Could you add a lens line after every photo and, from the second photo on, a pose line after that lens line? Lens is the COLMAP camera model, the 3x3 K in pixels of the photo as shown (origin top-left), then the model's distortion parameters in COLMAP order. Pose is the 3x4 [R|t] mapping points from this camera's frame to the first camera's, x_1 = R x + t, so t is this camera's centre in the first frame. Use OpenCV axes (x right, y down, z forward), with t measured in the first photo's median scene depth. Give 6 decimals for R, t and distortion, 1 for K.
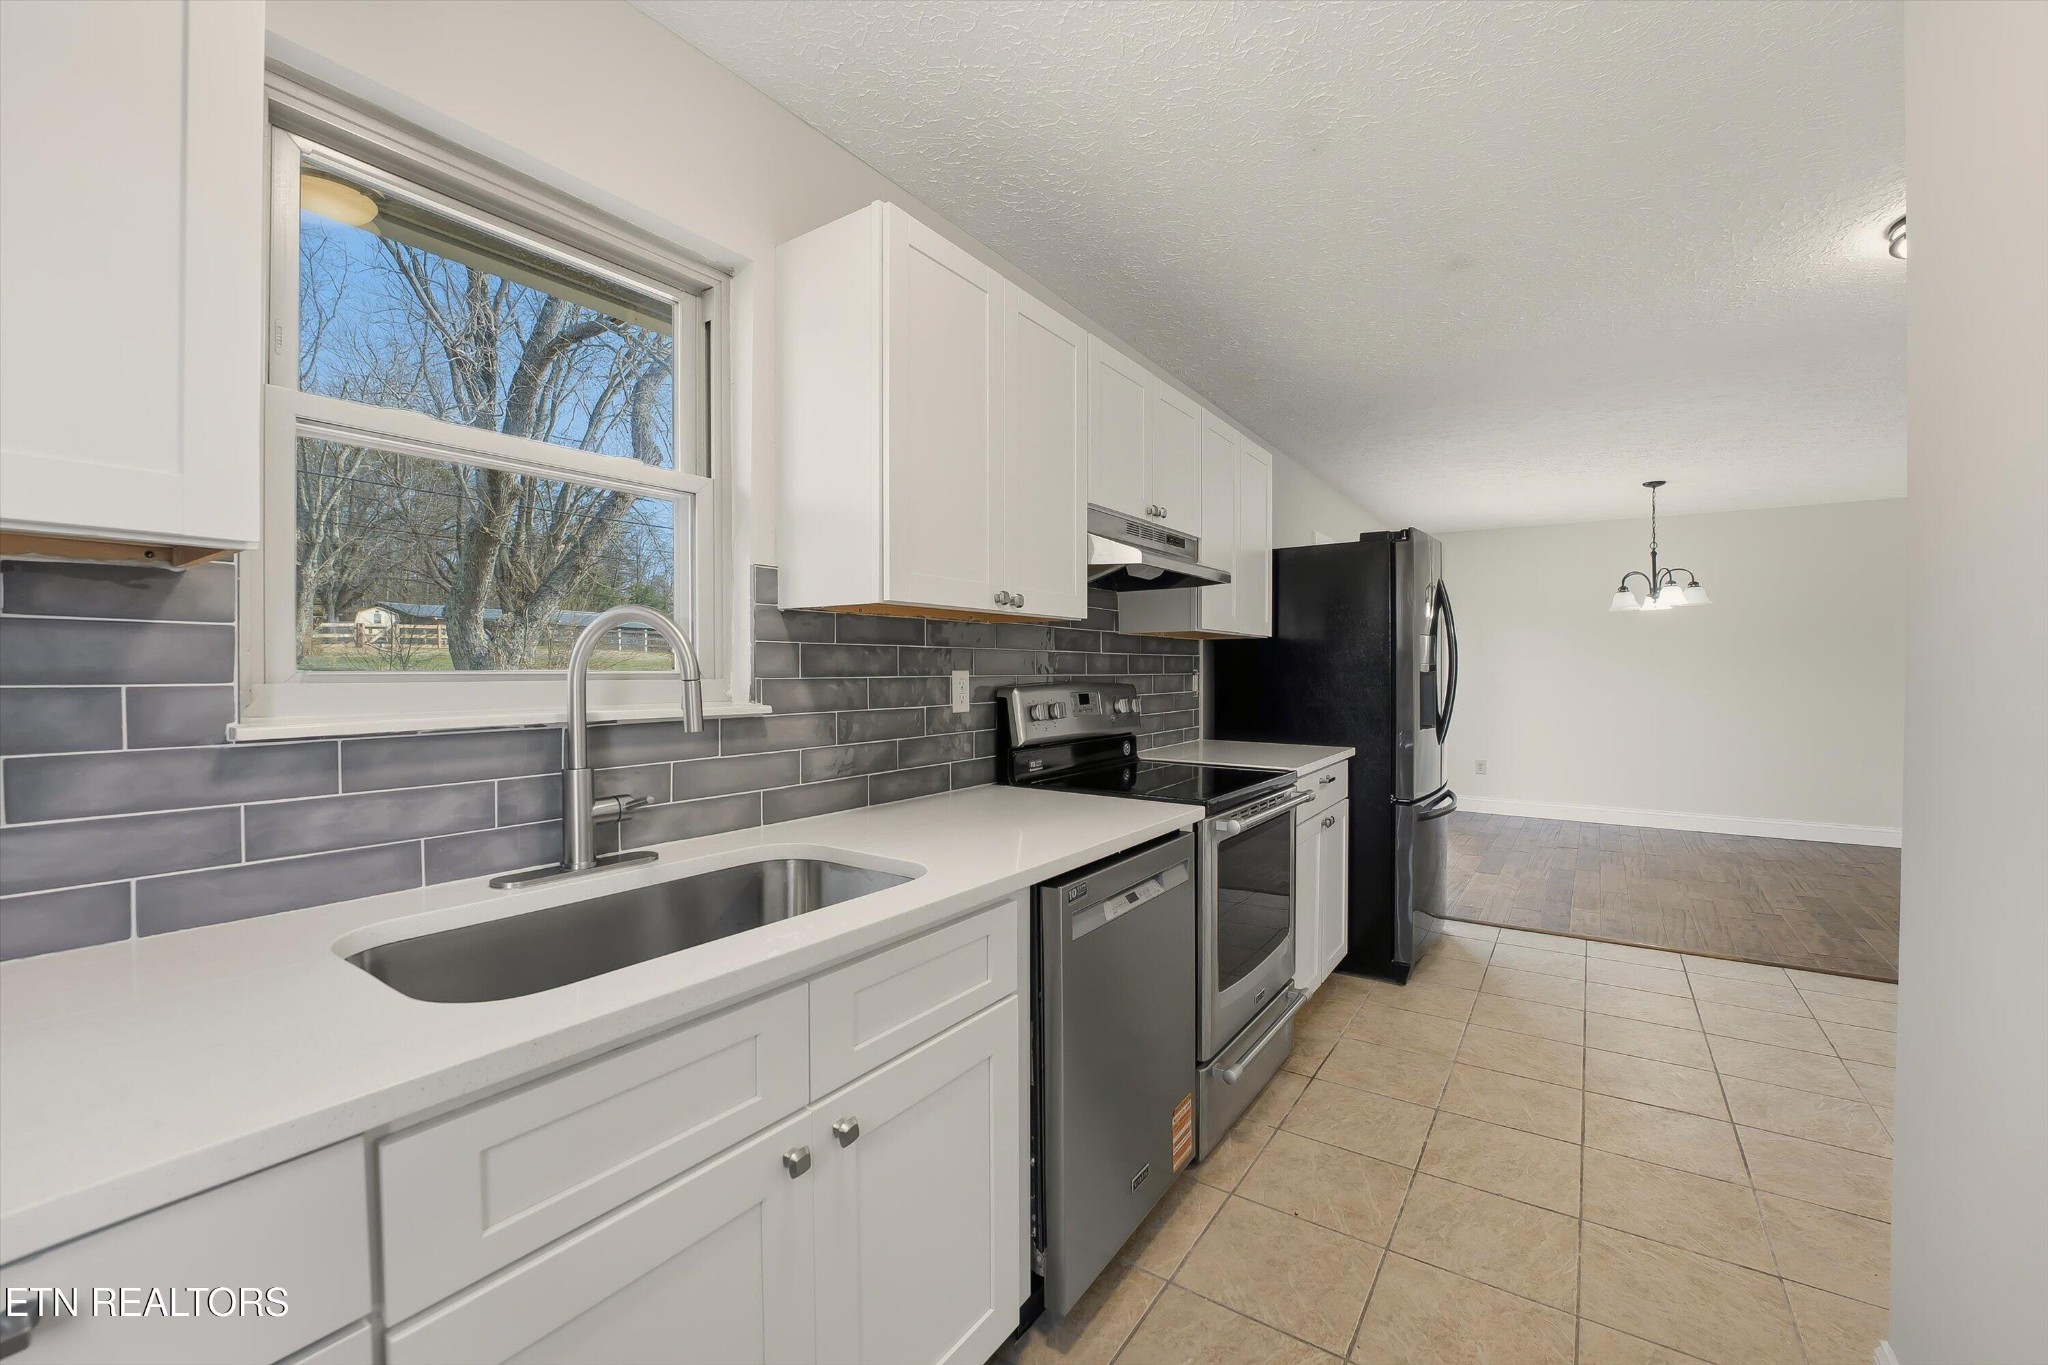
lens RADIAL K [[840.6, 0, 1017.0], [0, 840.6, 669.1], [0, 0, 1]] dist [-0.014071, 0.000050]
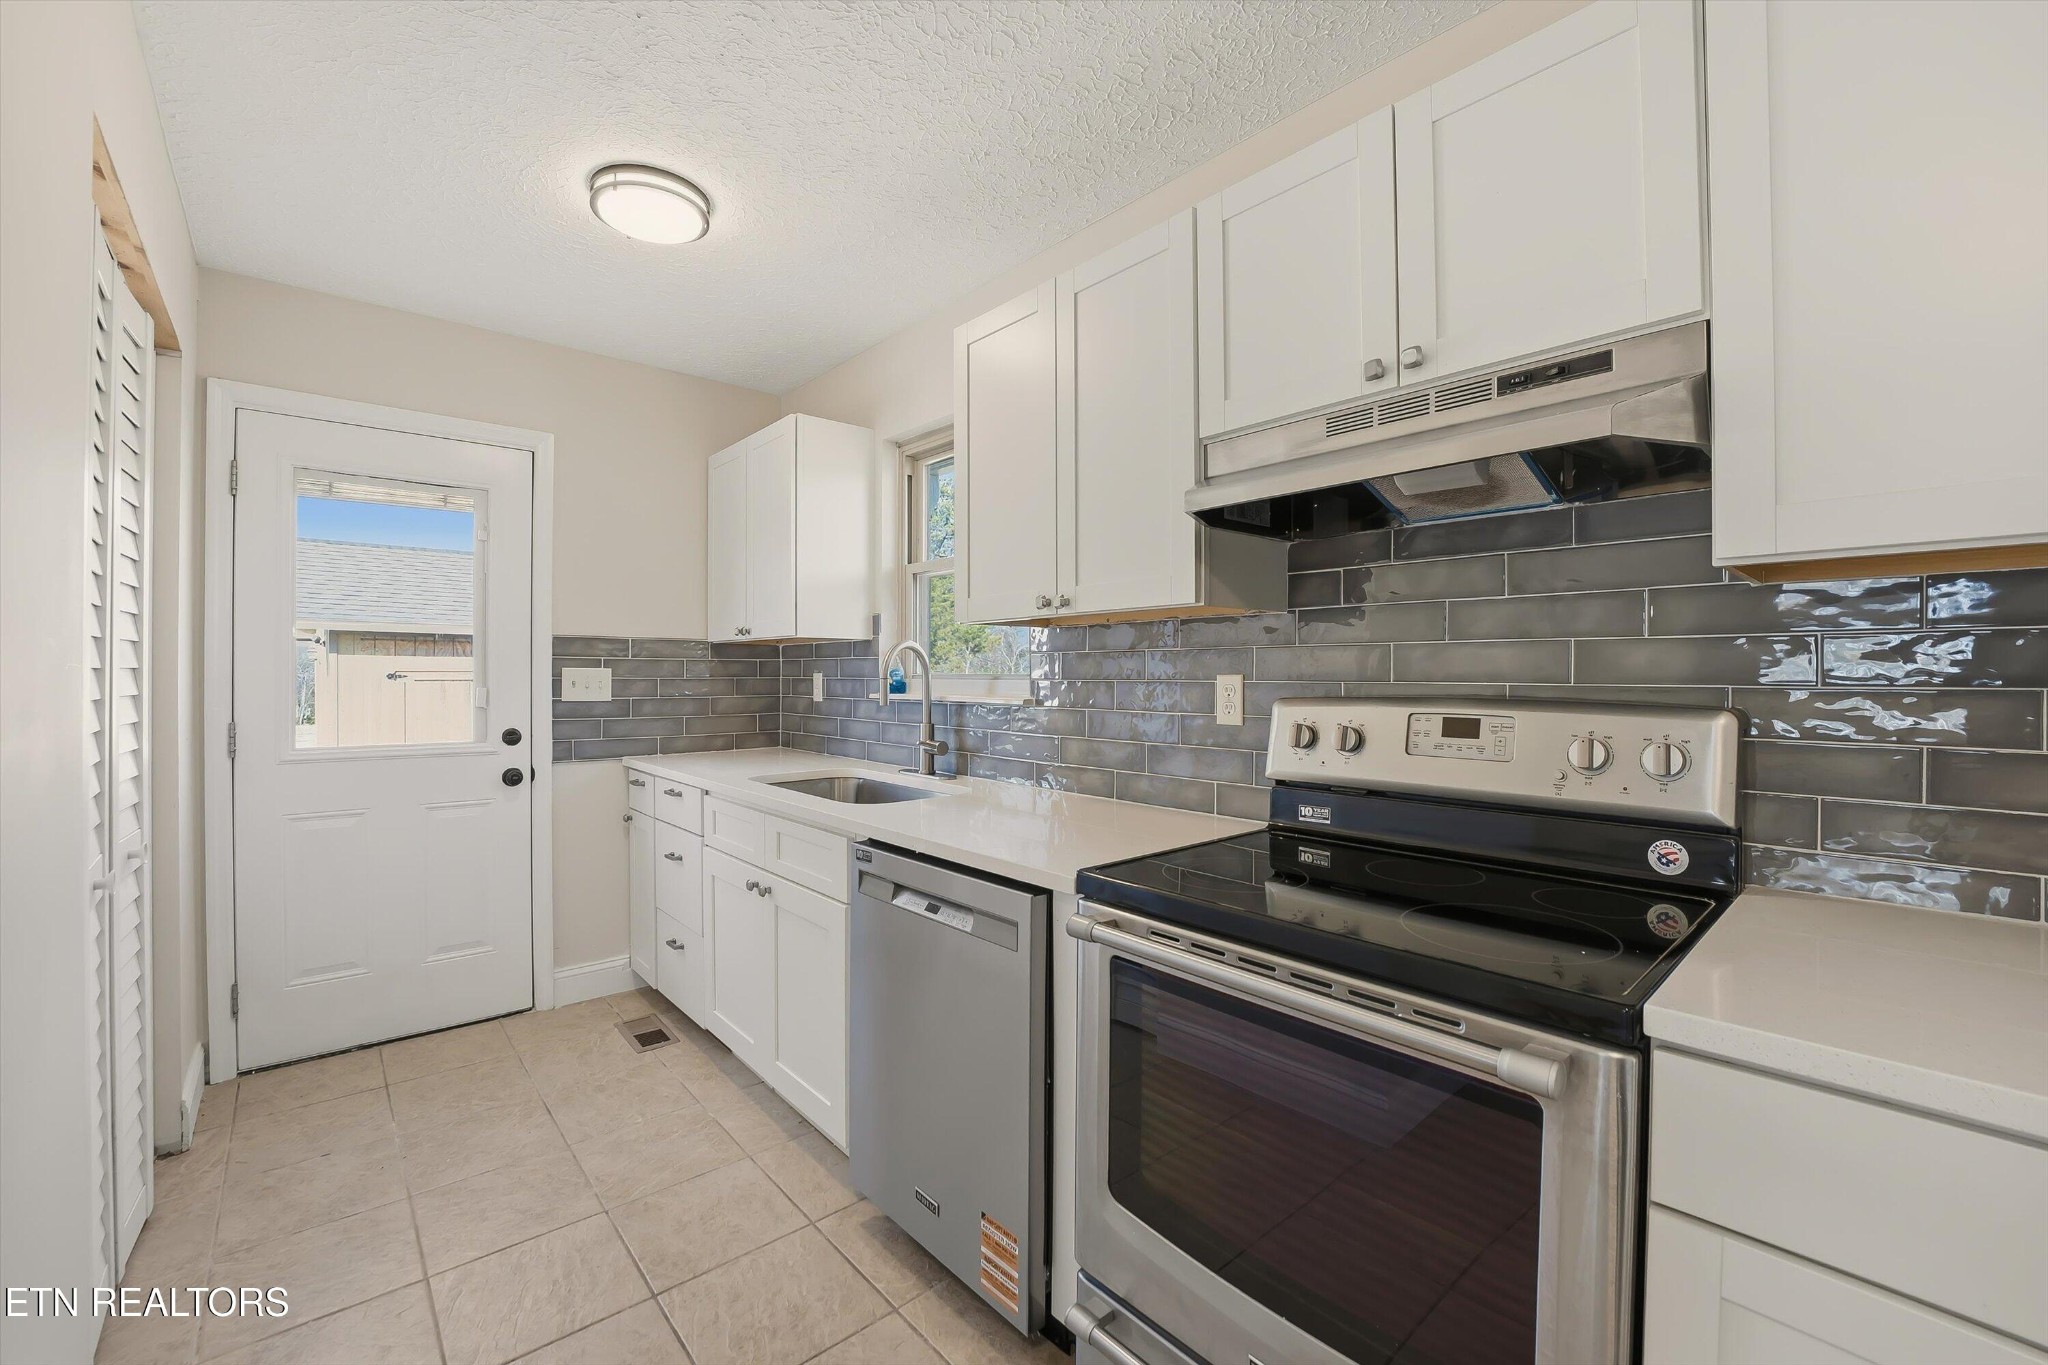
lens RADIAL K [[840.6, 0, 1017.0], [0, 840.6, 669.1], [0, 0, 1]] dist [-0.014071, 0.000050]
pose [[-0.239271, -0.005651, -0.970936, 1.065354], [-0.002287, 0.999984, -0.005257, 0.001404], [0.970950, 0.000963, -0.239280, 1.338317]]
